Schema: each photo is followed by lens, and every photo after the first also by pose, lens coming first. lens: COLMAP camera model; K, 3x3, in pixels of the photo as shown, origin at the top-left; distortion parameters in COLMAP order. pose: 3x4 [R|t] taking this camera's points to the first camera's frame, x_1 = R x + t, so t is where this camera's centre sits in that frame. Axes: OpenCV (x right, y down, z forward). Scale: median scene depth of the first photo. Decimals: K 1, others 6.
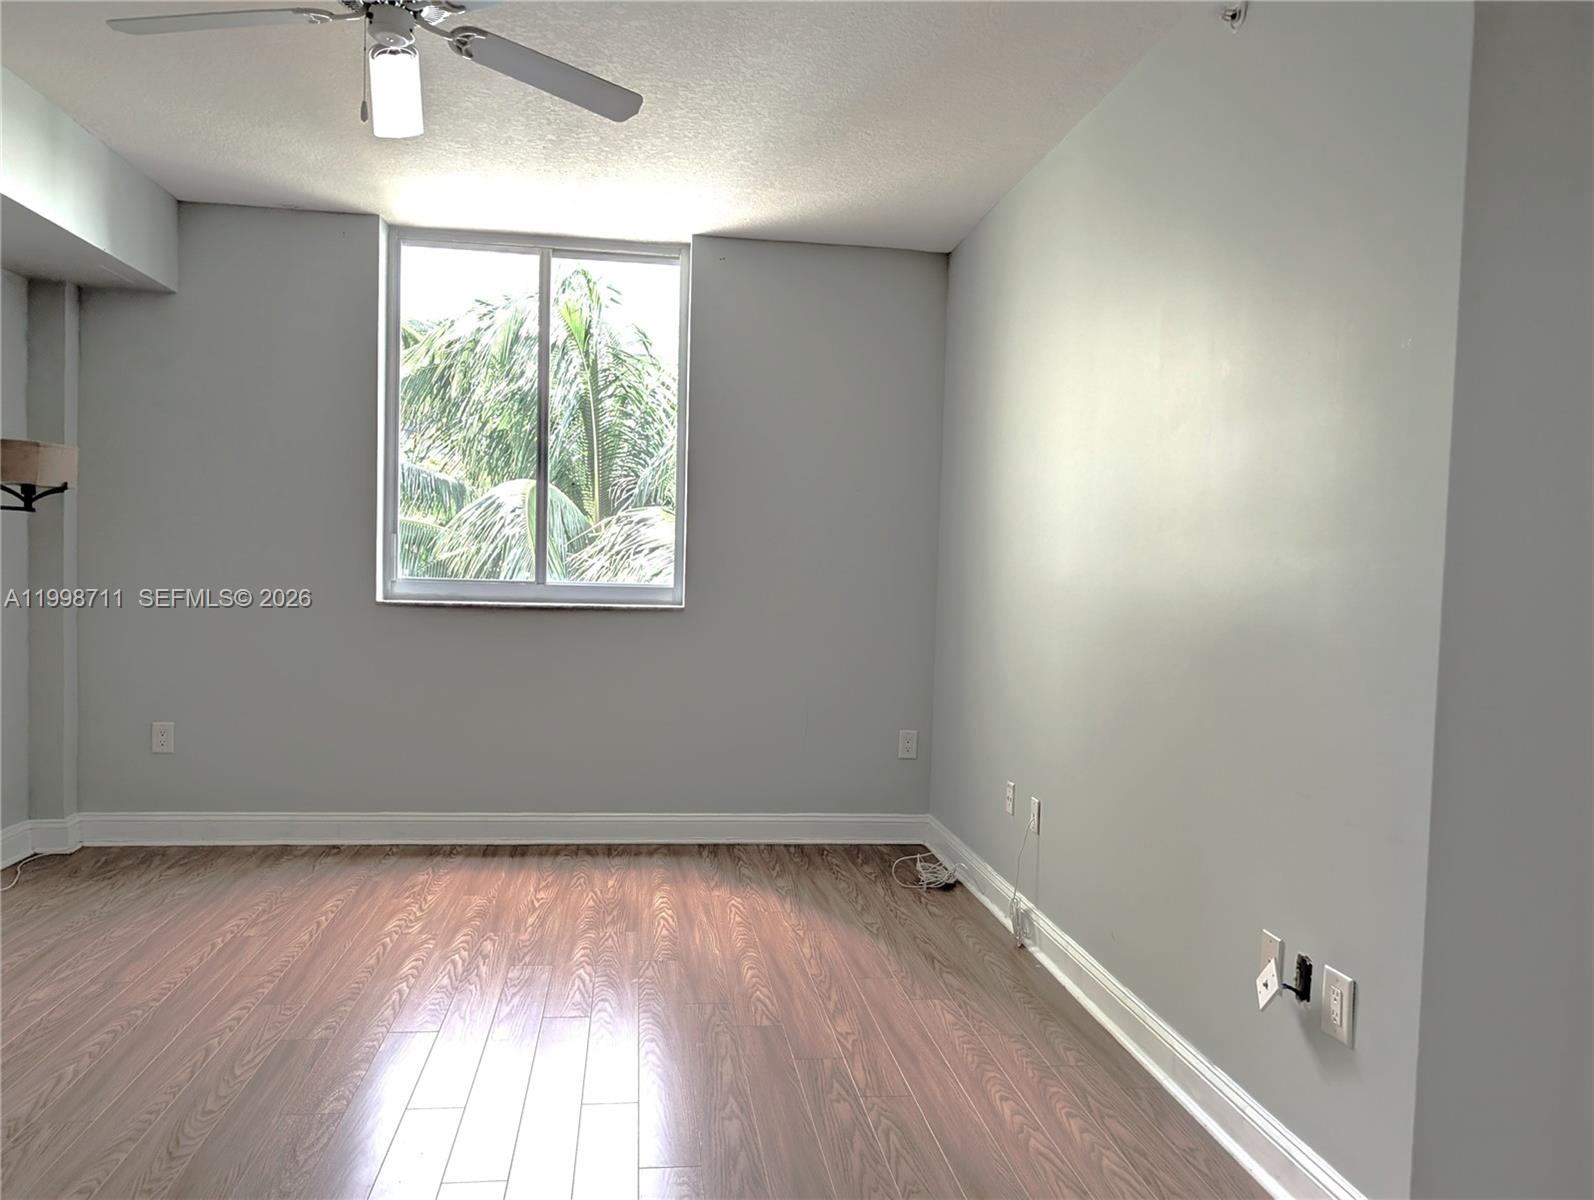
lens RADIAL K [[1163.1, 0, 791.6], [0, 1163.1, 586.3], [0, 0, 1]] dist [0.029602, -0.024747]
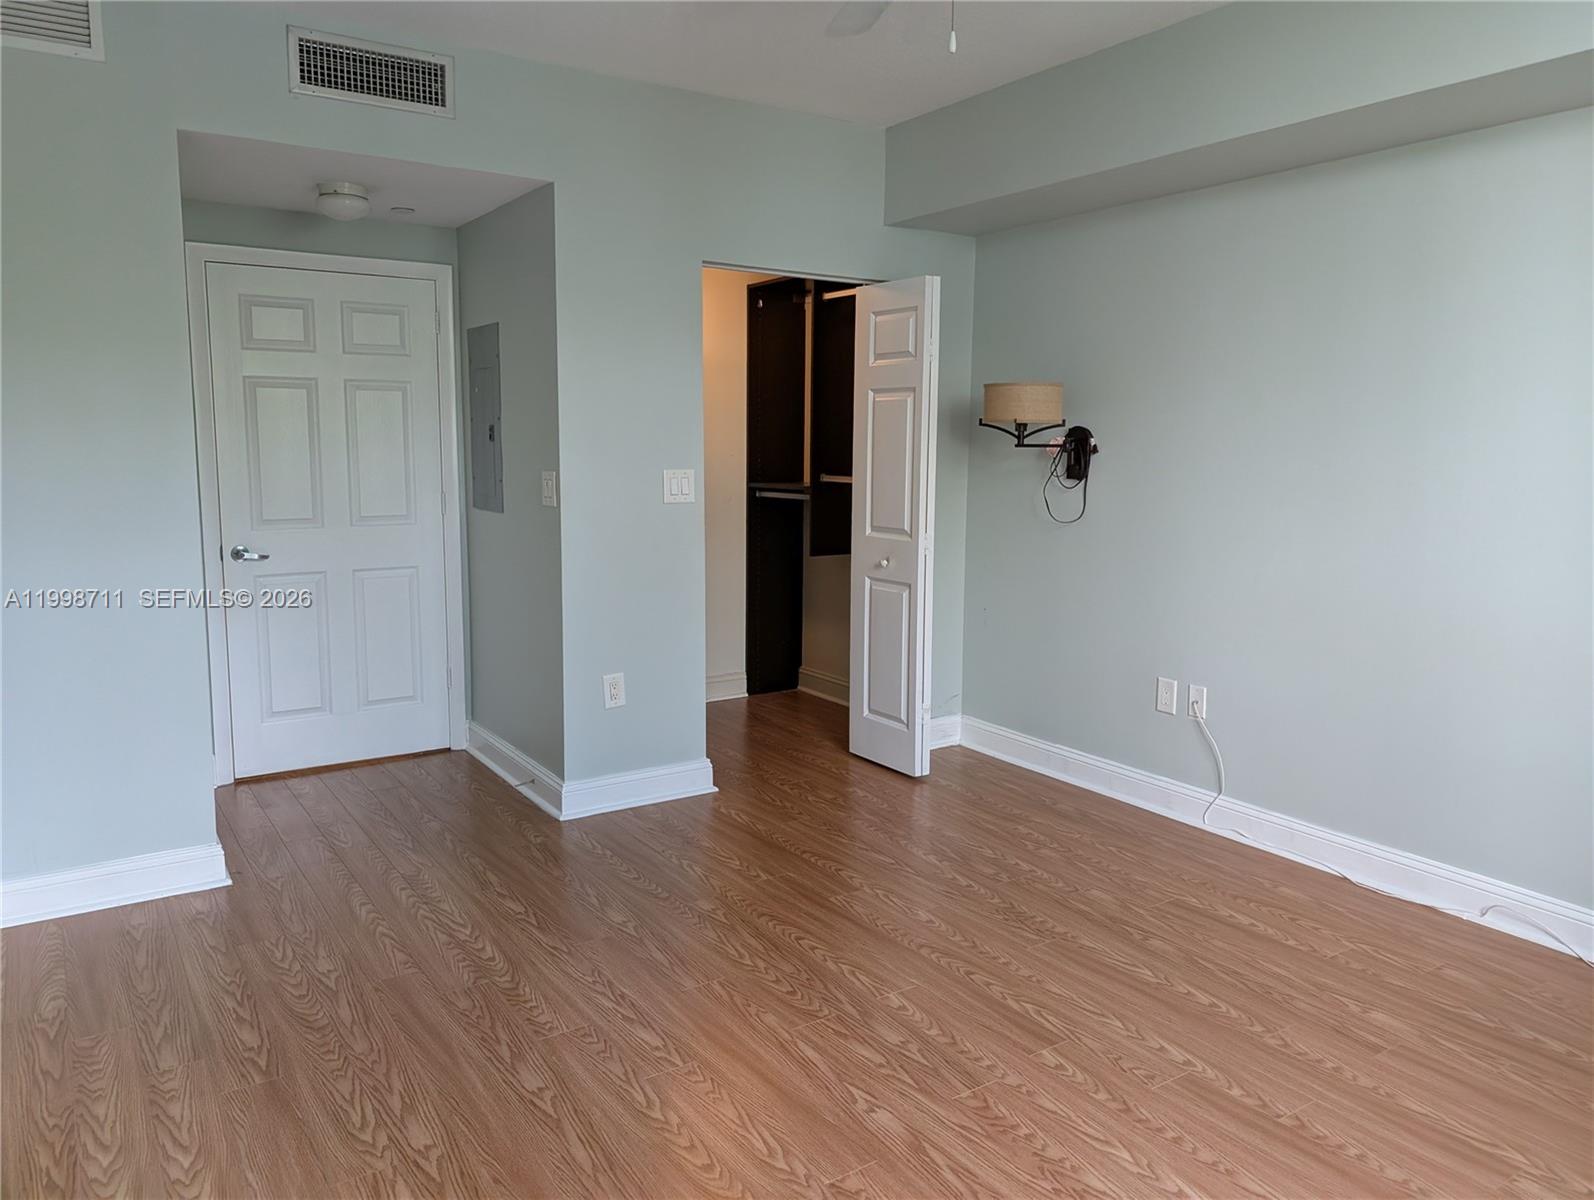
lens RADIAL K [[1163.1, 0, 791.6], [0, 1163.1, 586.3], [0, 0, 1]] dist [0.029602, -0.024747]
pose [[-0.902444, 0.018658, -0.430402, 0.096619], [-0.042800, 0.990236, 0.132668, -0.051159], [0.428675, 0.138147, -0.892834, 1.103628]]
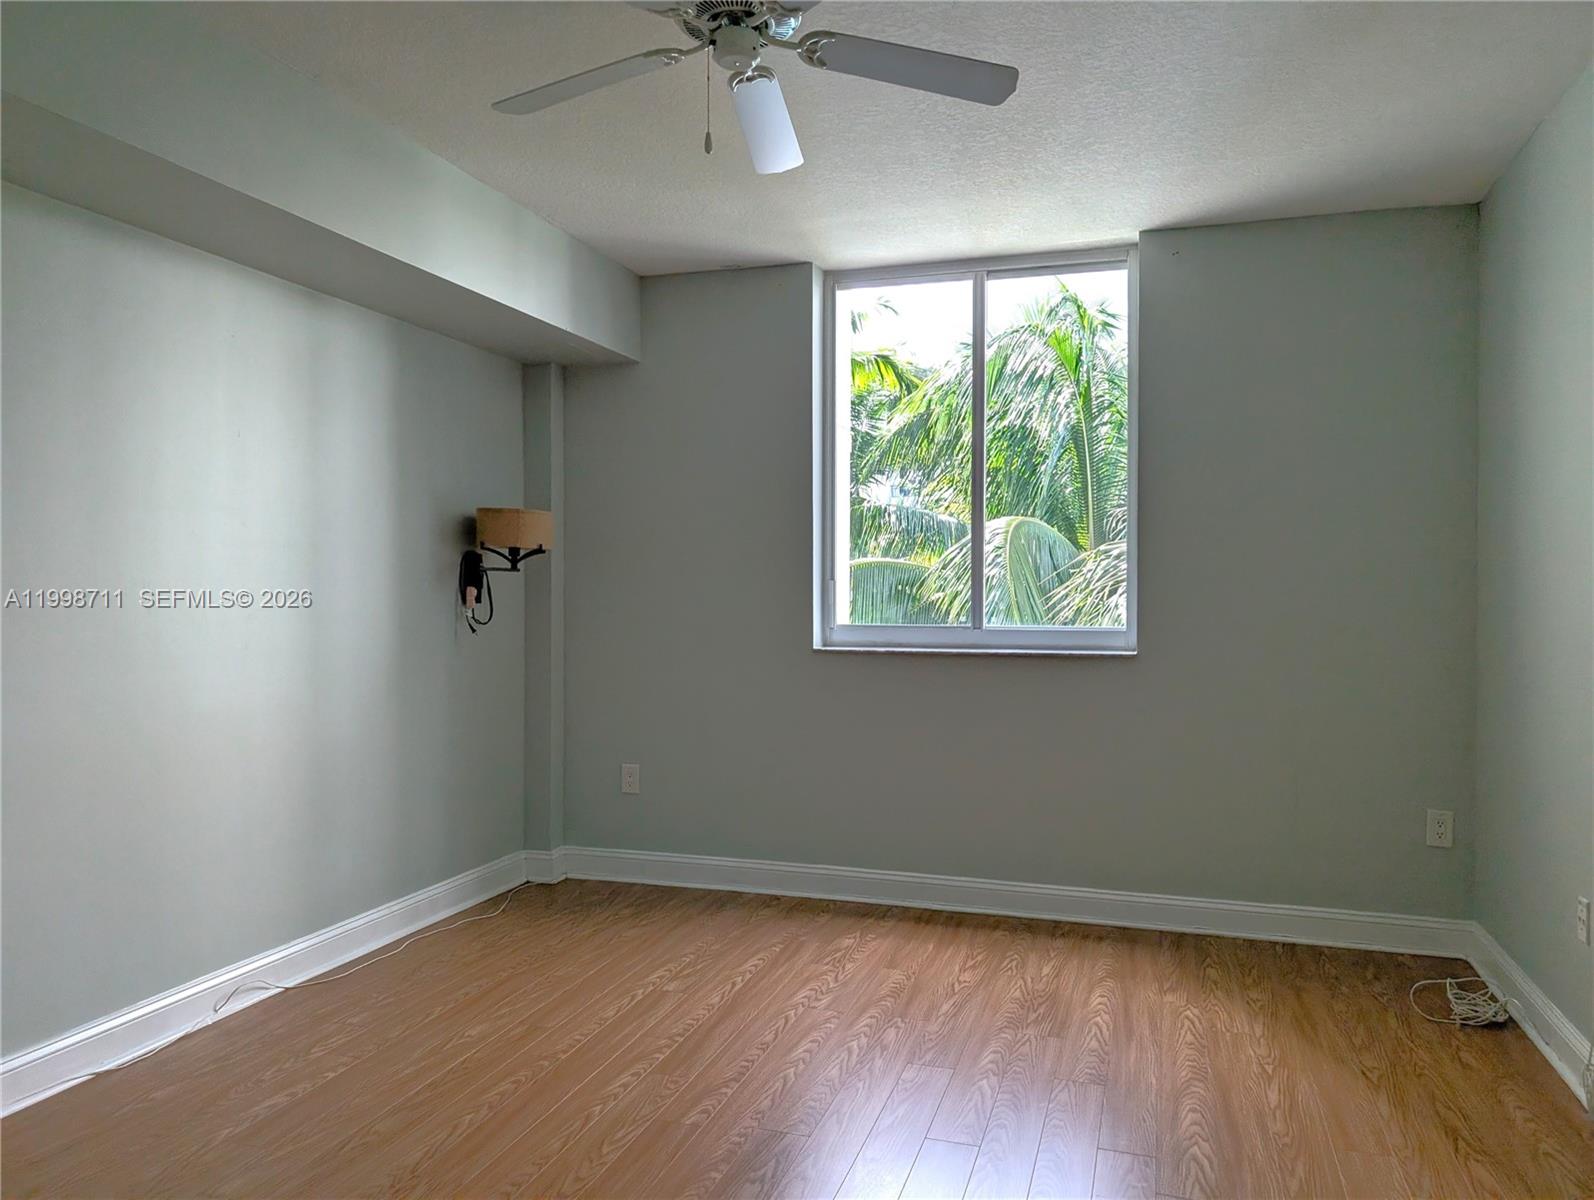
lens RADIAL K [[1163.1, 0, 791.6], [0, 1163.1, 586.3], [0, 0, 1]] dist [0.029602, -0.024747]
pose [[0.904424, -0.028032, -0.425713, 0.054886], [0.015433, 0.999336, -0.033017, -0.009439], [0.426356, 0.023291, 0.904255, 0.113569]]
